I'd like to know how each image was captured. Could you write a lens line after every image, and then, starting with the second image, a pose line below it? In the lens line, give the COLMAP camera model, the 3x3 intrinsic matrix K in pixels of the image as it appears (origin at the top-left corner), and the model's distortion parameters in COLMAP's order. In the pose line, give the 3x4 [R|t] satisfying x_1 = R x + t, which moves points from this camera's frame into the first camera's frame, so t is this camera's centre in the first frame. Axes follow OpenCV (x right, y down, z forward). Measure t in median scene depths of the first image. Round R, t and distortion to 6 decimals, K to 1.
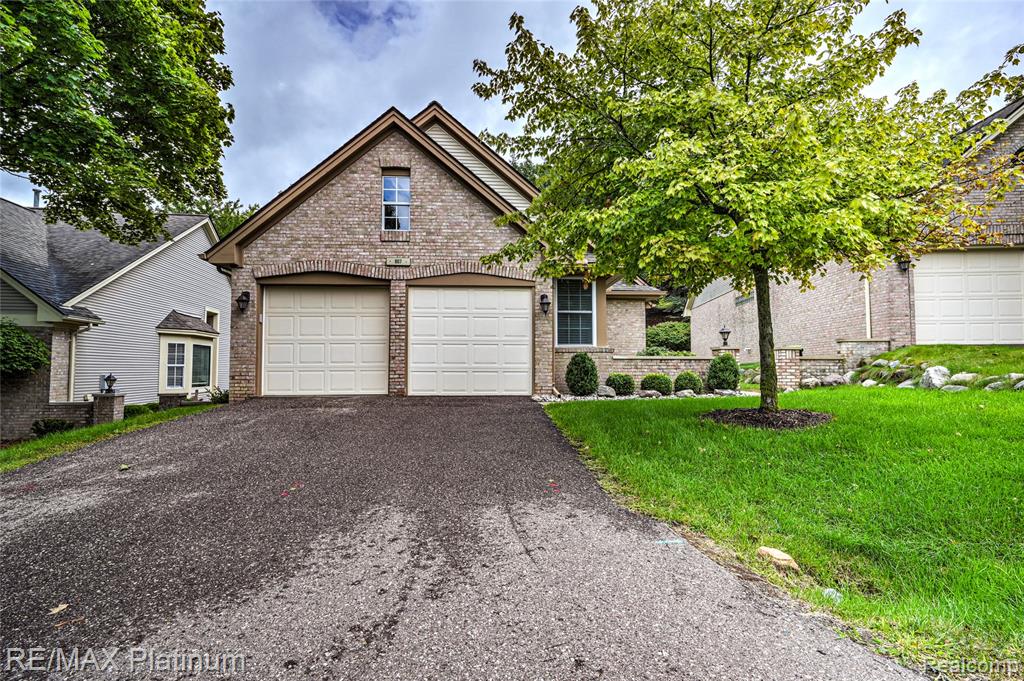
lens RADIAL K [[507.8, 0, 511.7], [0, 507.8, 340.4], [0, 0, 1]] dist [0.000819, 0.000445]
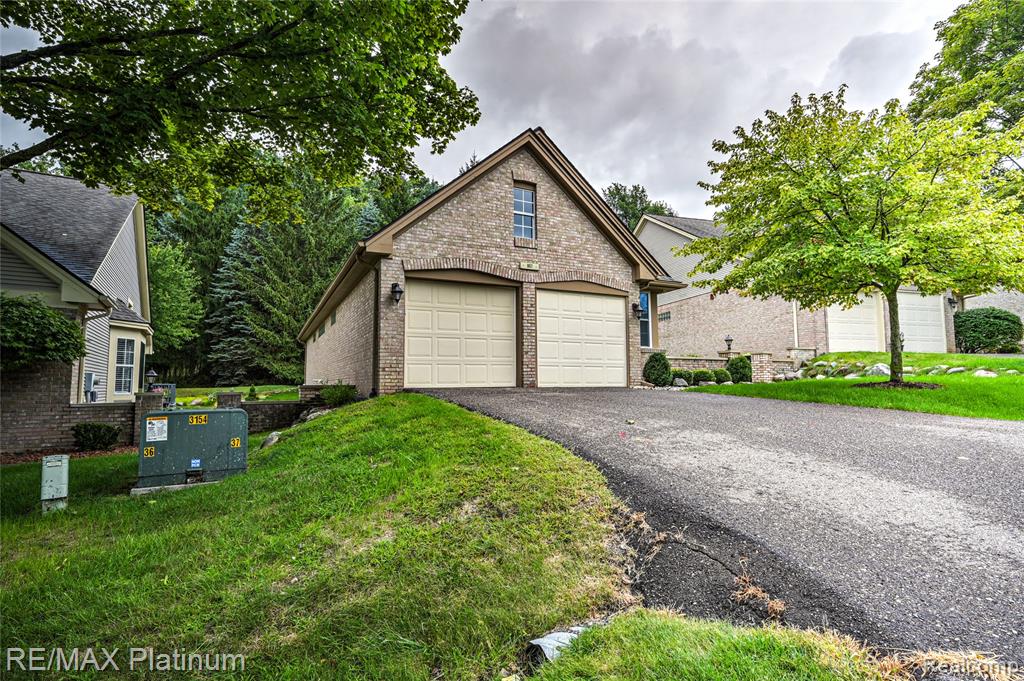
lens RADIAL K [[507.8, 0, 511.0], [0, 507.8, 338.5], [0, 0, 1]] dist [0.000819, 0.000445]
pose [[0.923572, 0.031006, 0.382170, -0.670110], [-0.016425, 0.999009, -0.041357, 0.048277], [-0.383073, 0.031919, 0.923166, -0.002078]]
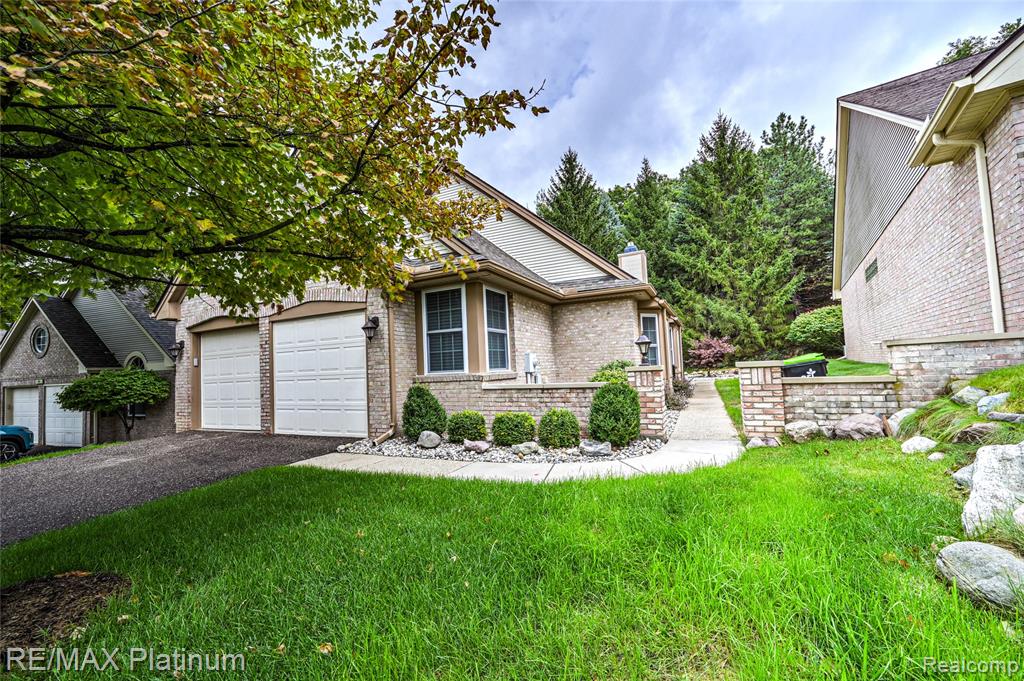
lens RADIAL K [[396.3, 0, 515.2], [0, 396.3, 340.8], [0, 0, 1]] dist [0.003925, 0.000271]
pose [[0.874168, -0.071052, -0.480397, 0.572912], [0.073353, 0.997208, -0.014009, -0.025311], [0.480051, -0.022992, 0.876939, 0.544302]]
